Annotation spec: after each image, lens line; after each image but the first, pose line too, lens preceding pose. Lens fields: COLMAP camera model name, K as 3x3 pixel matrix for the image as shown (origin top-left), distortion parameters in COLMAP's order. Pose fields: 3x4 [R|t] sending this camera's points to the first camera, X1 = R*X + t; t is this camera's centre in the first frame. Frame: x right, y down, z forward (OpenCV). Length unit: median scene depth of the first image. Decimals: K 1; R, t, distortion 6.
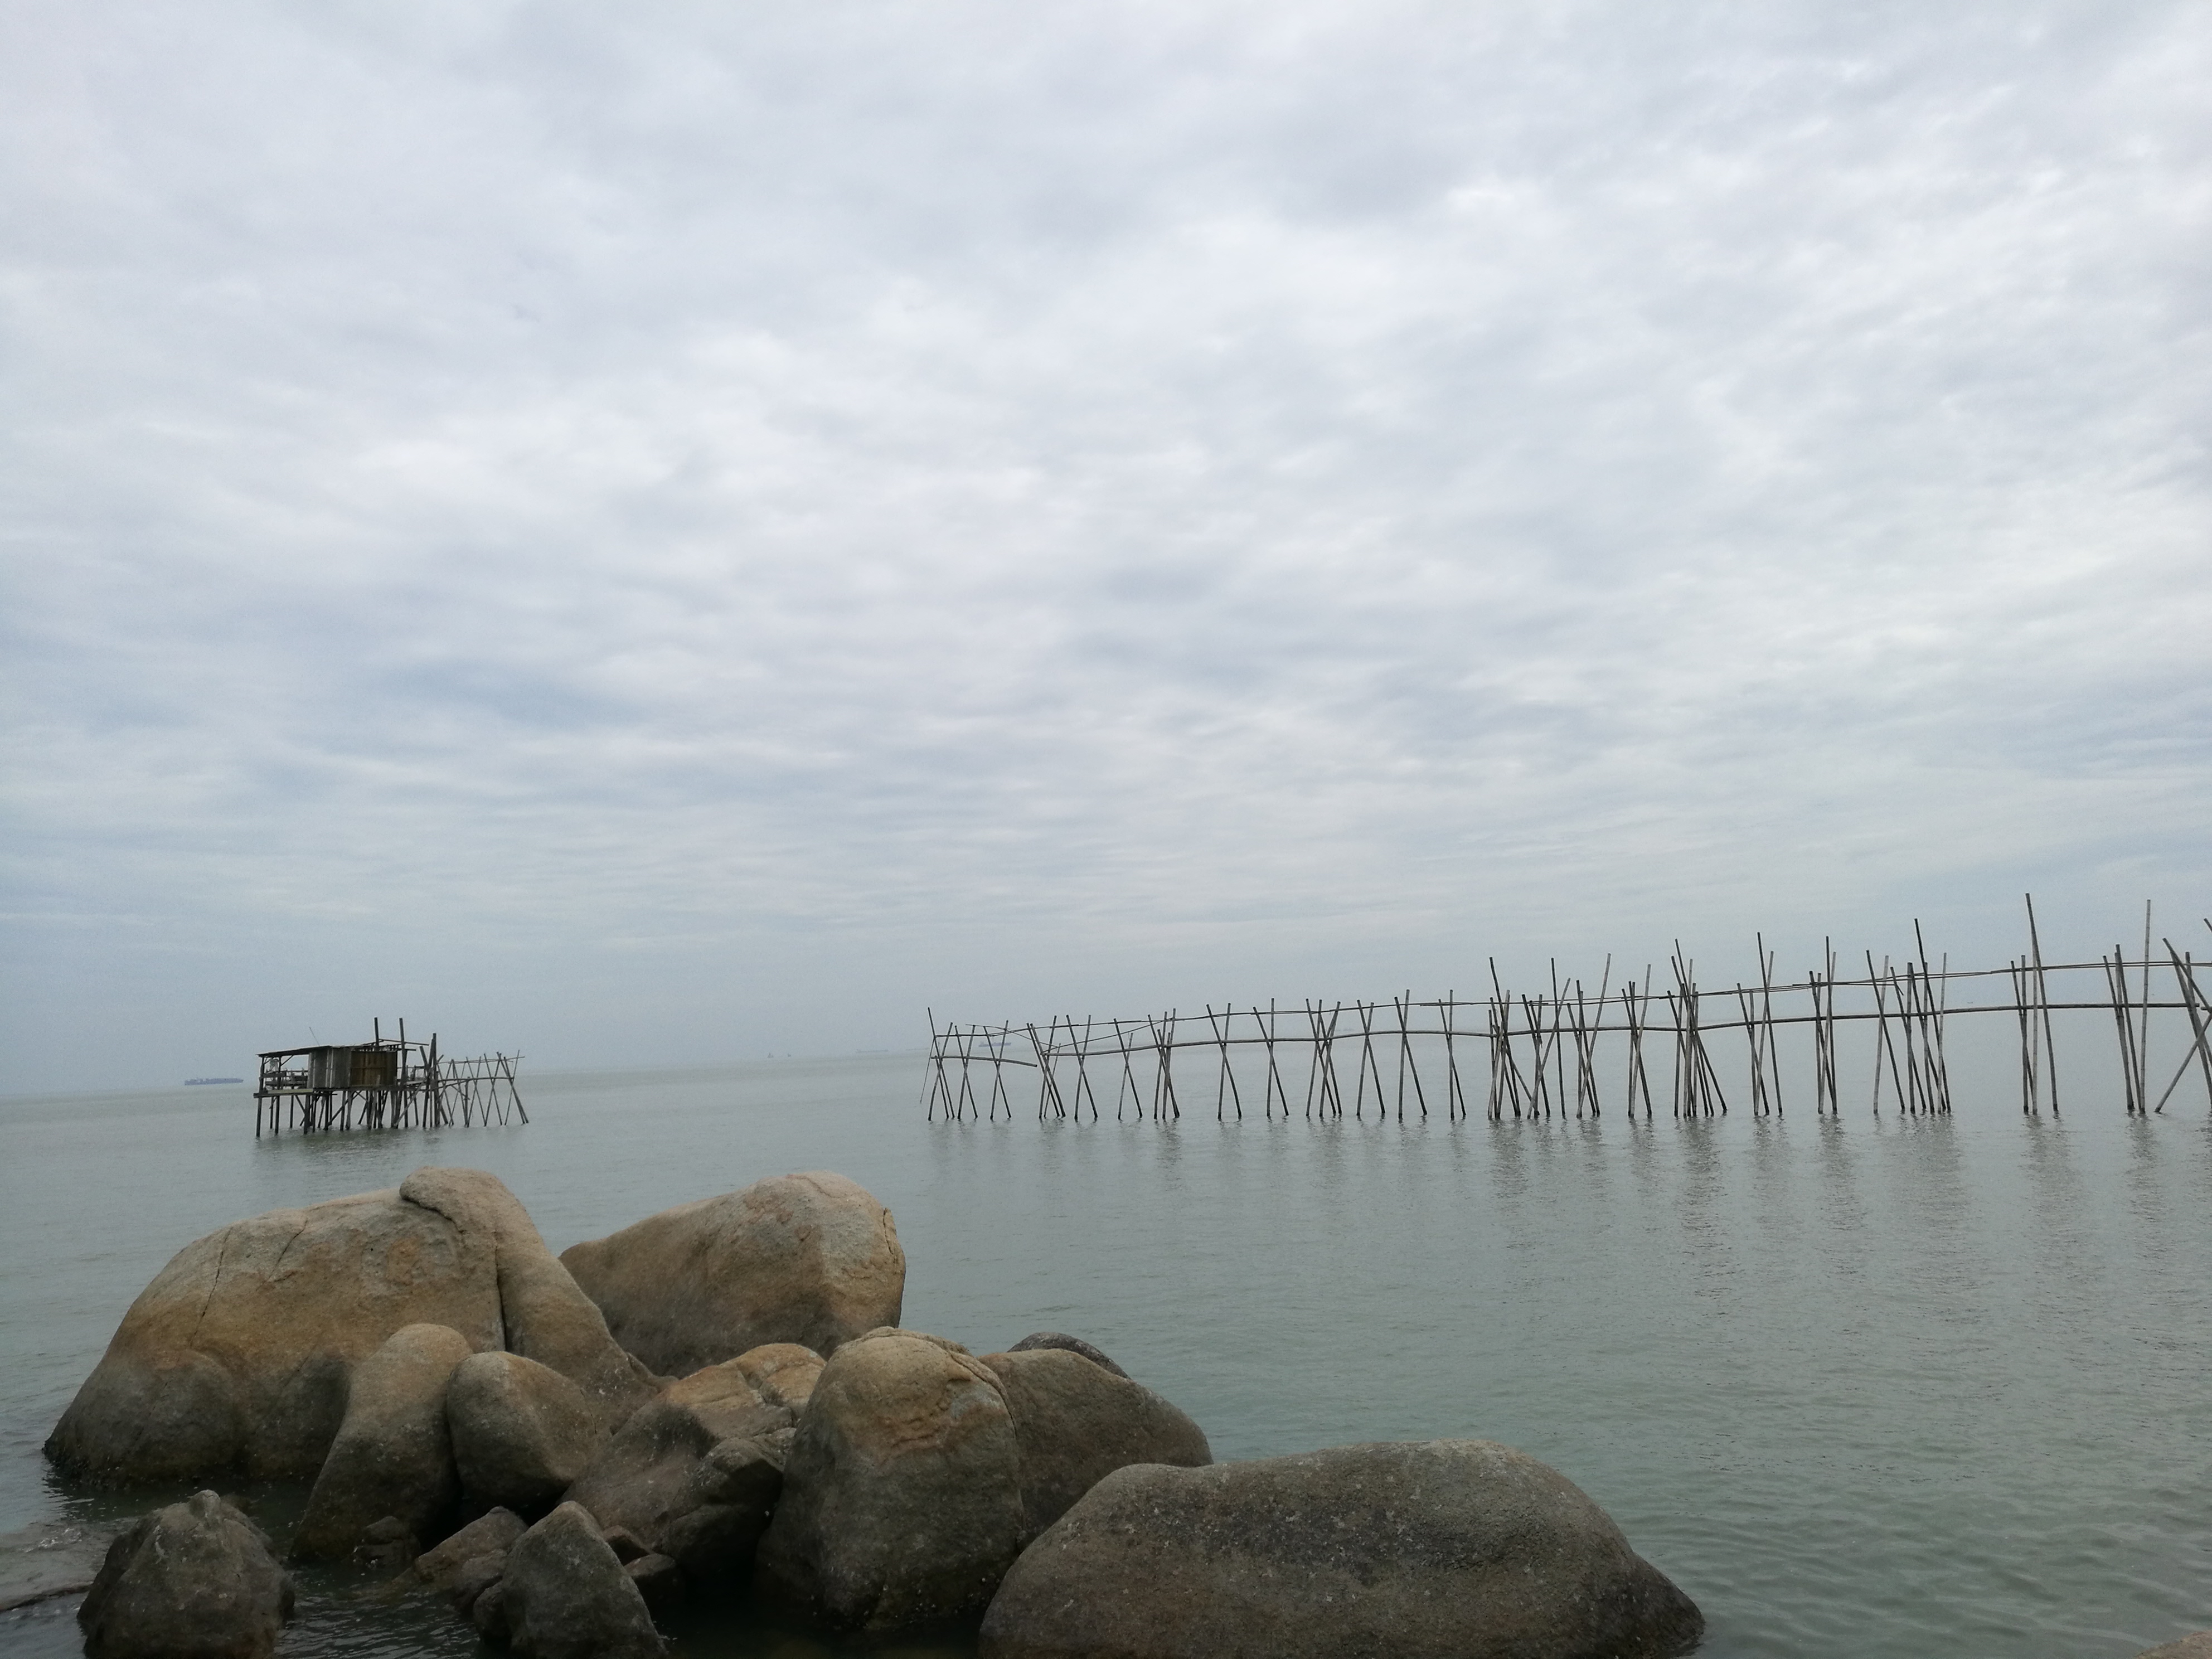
lens RADIAL K [[1714.9, 0, 1096.4], [0, 1714.9, 853.3], [0, 0, 1]] dist [0.001704, 0.001697]
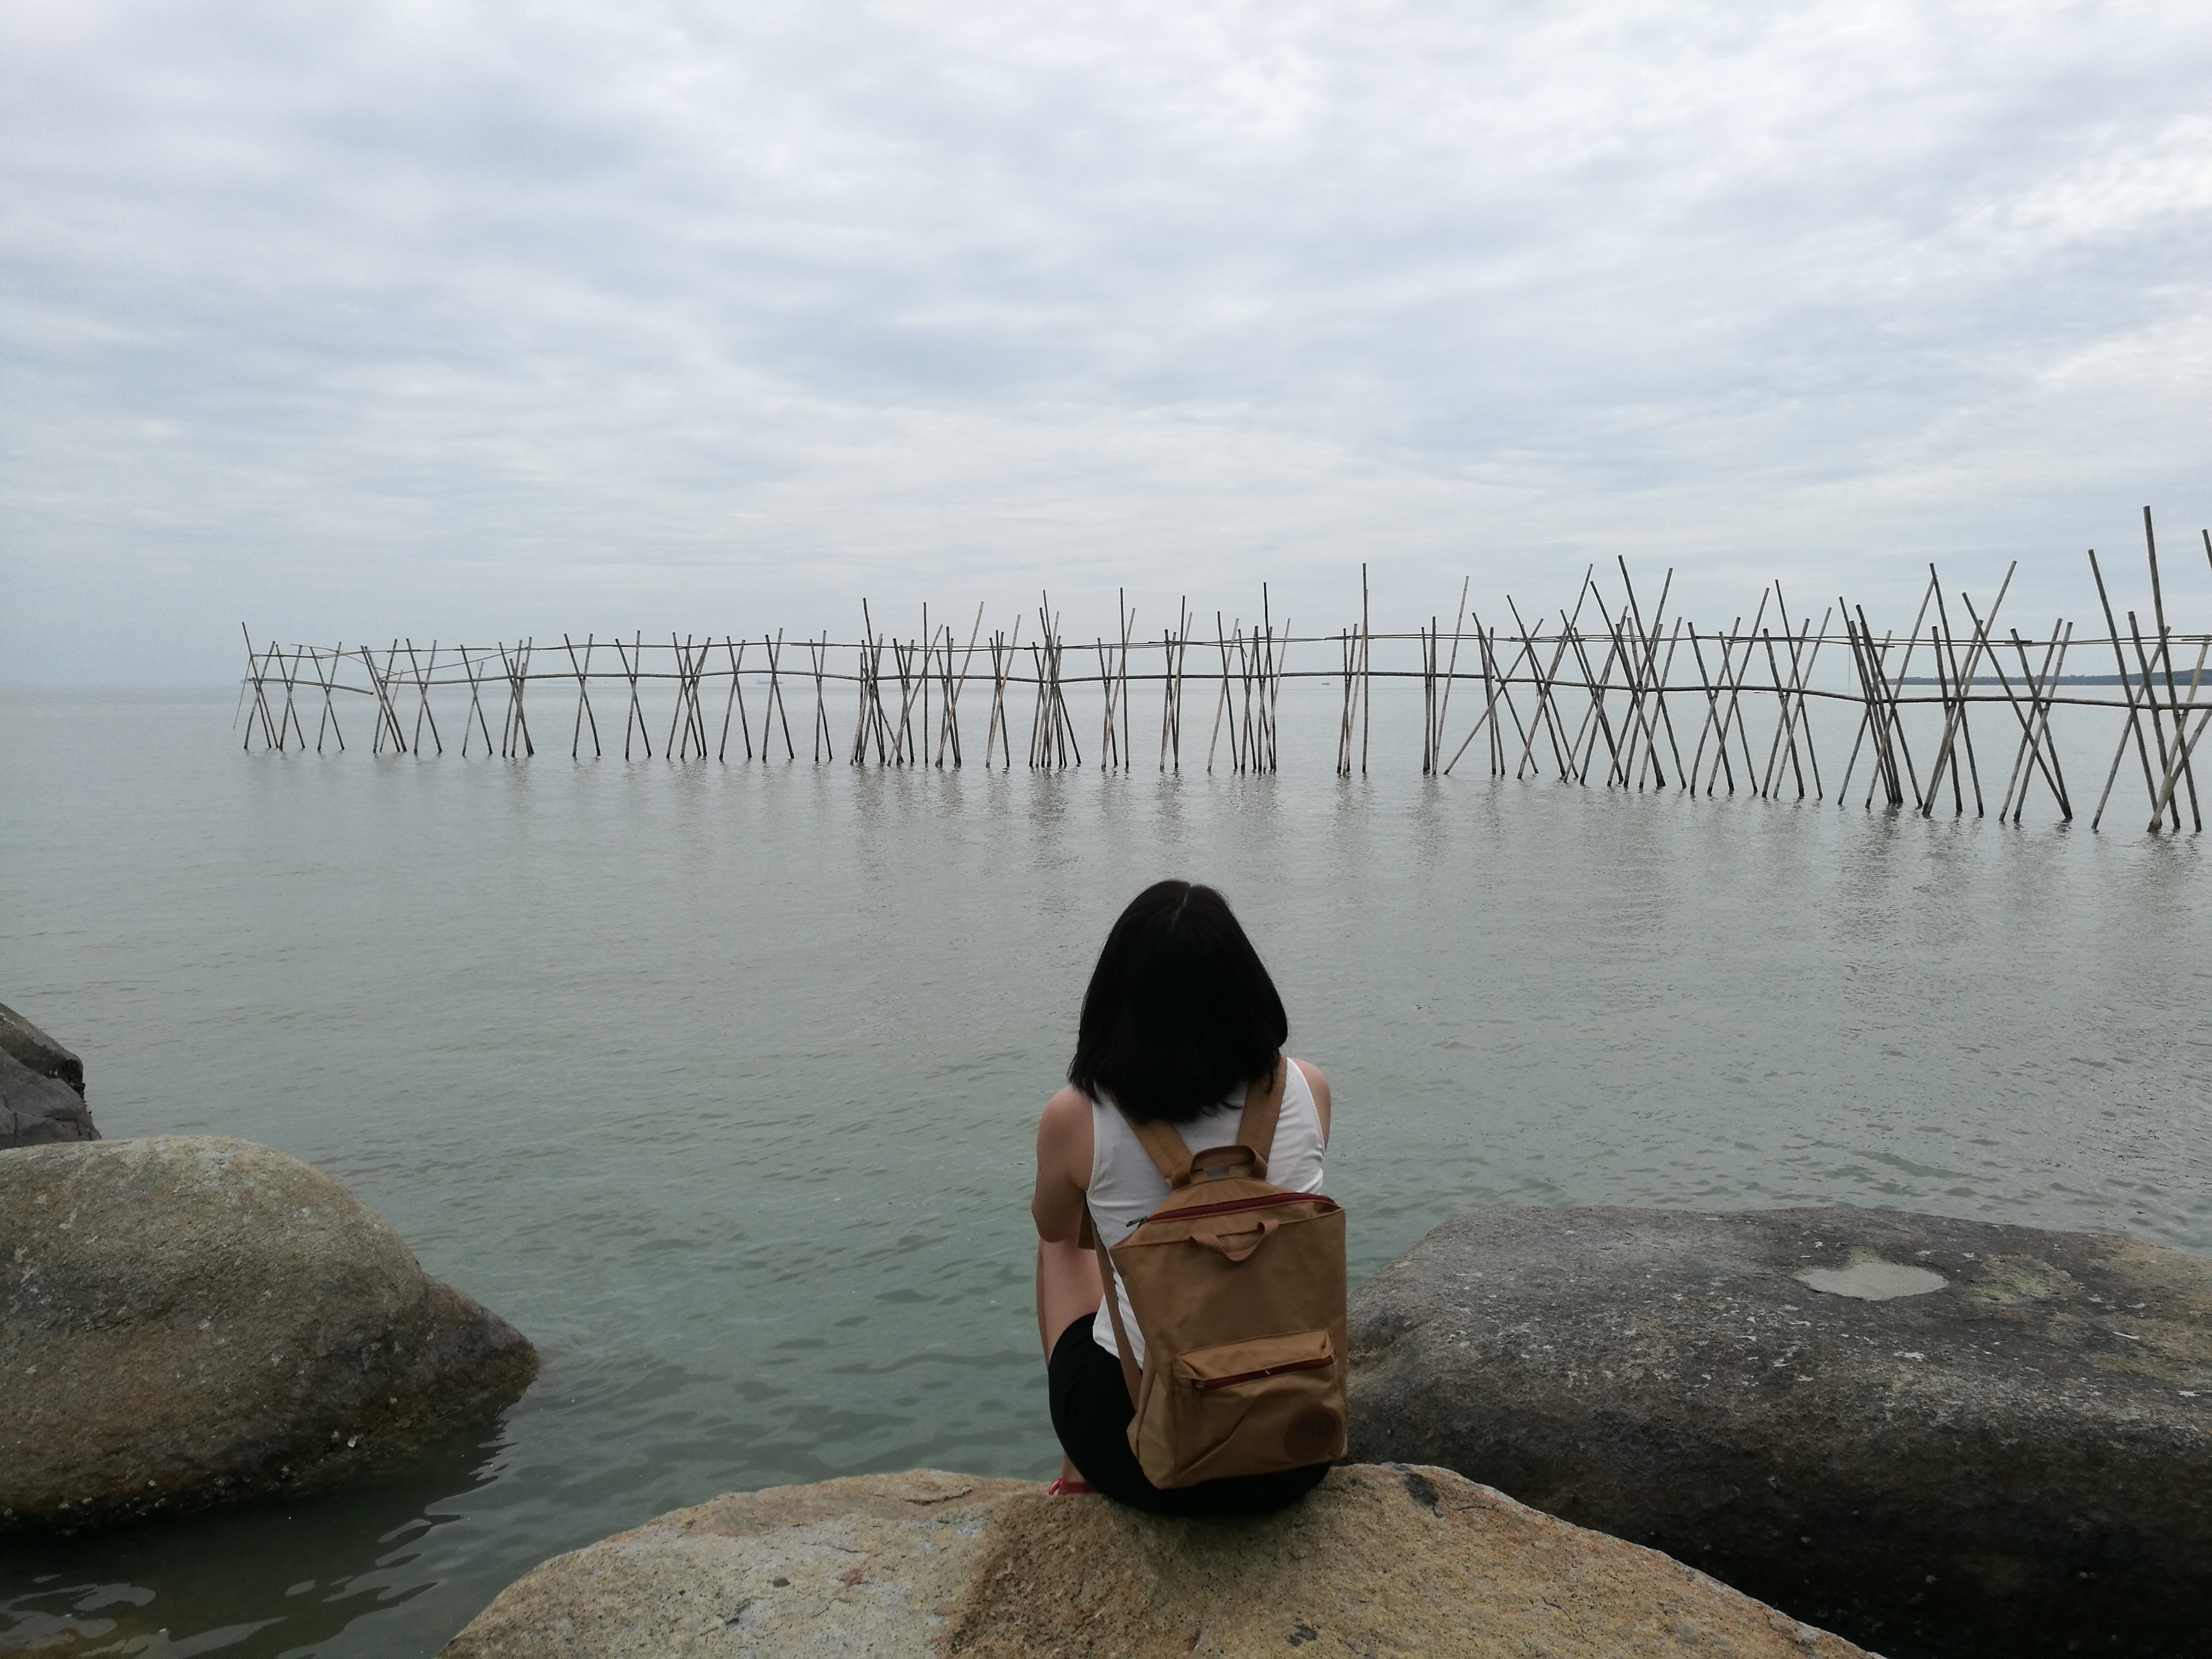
lens RADIAL K [[1714.9, 0, 1102.5], [0, 1714.9, 842.3], [0, 0, 1]] dist [0.001704, 0.001697]
pose [[0.947159, 0.017203, 0.320301, 0.054219], [-0.078780, 0.980451, 0.180302, 0.012460], [-0.310938, -0.196008, 0.929999, 0.044914]]
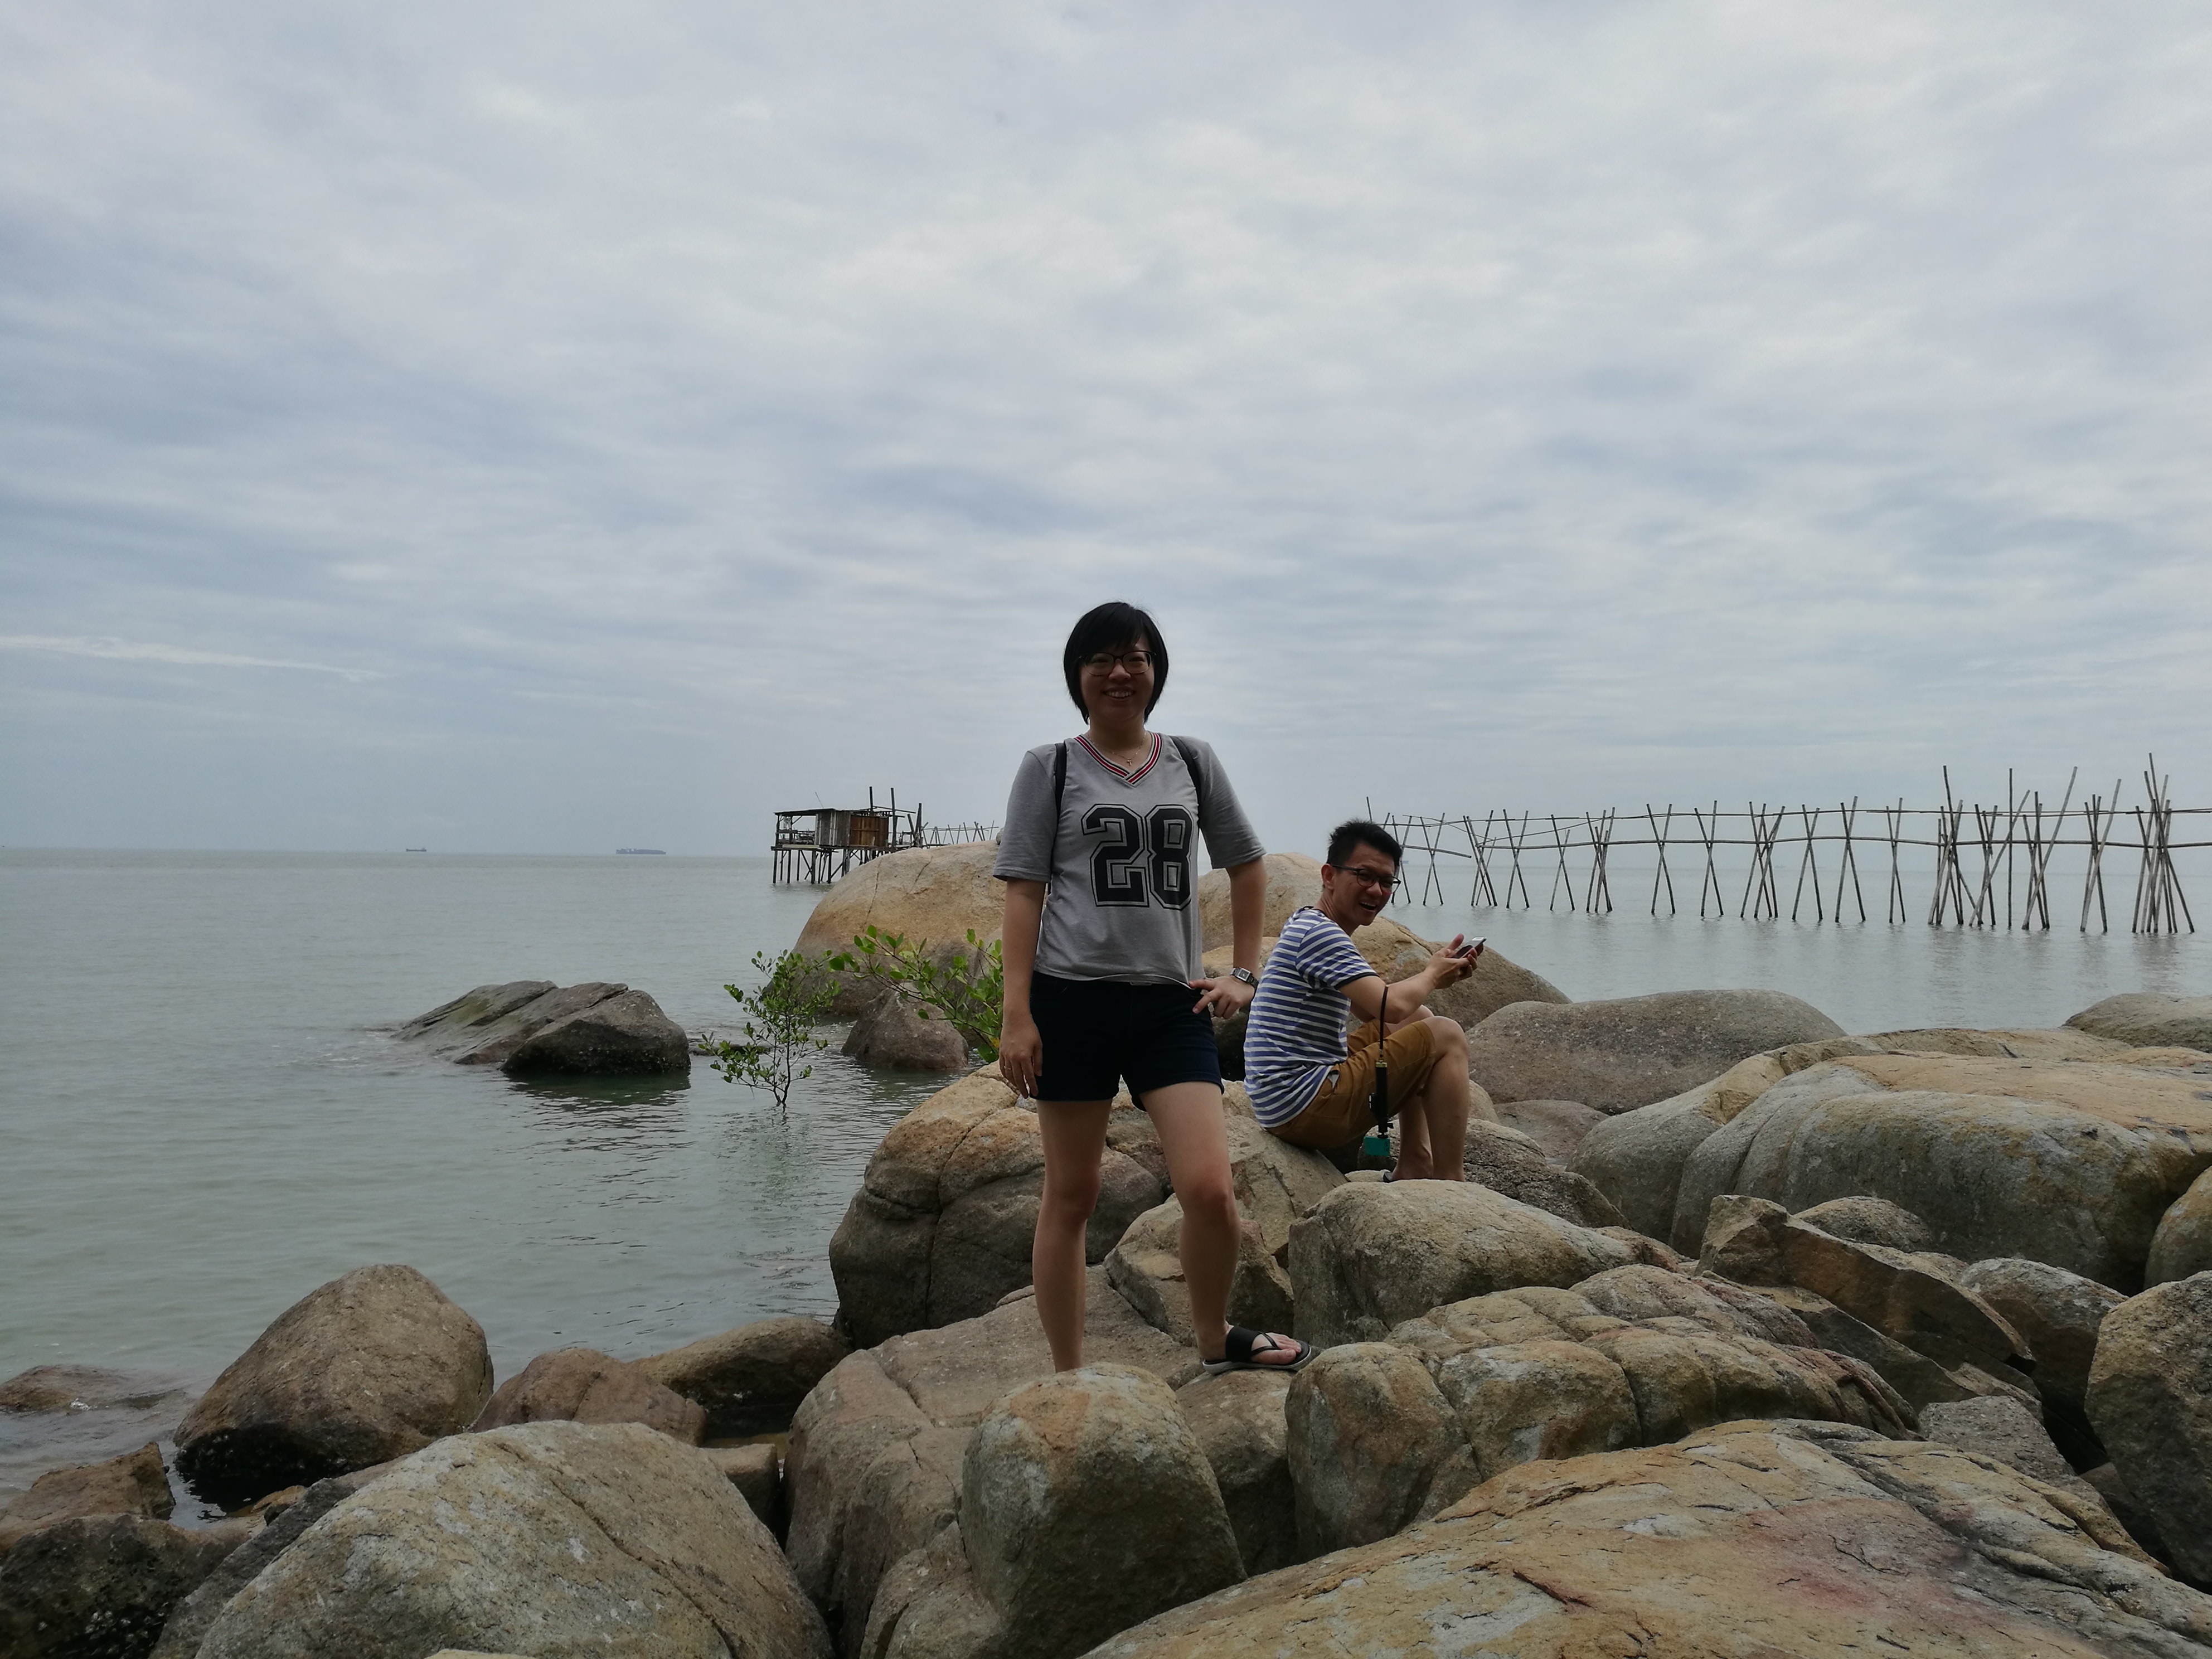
lens RADIAL K [[1714.9, 0, 1114.2], [0, 1714.9, 838.1], [0, 0, 1]] dist [0.001704, 0.001697]
pose [[0.969348, 0.055824, -0.239266, 0.004323], [-0.031117, 0.993898, 0.105825, 0.012645], [0.243714, -0.095136, 0.965170, -0.082669]]
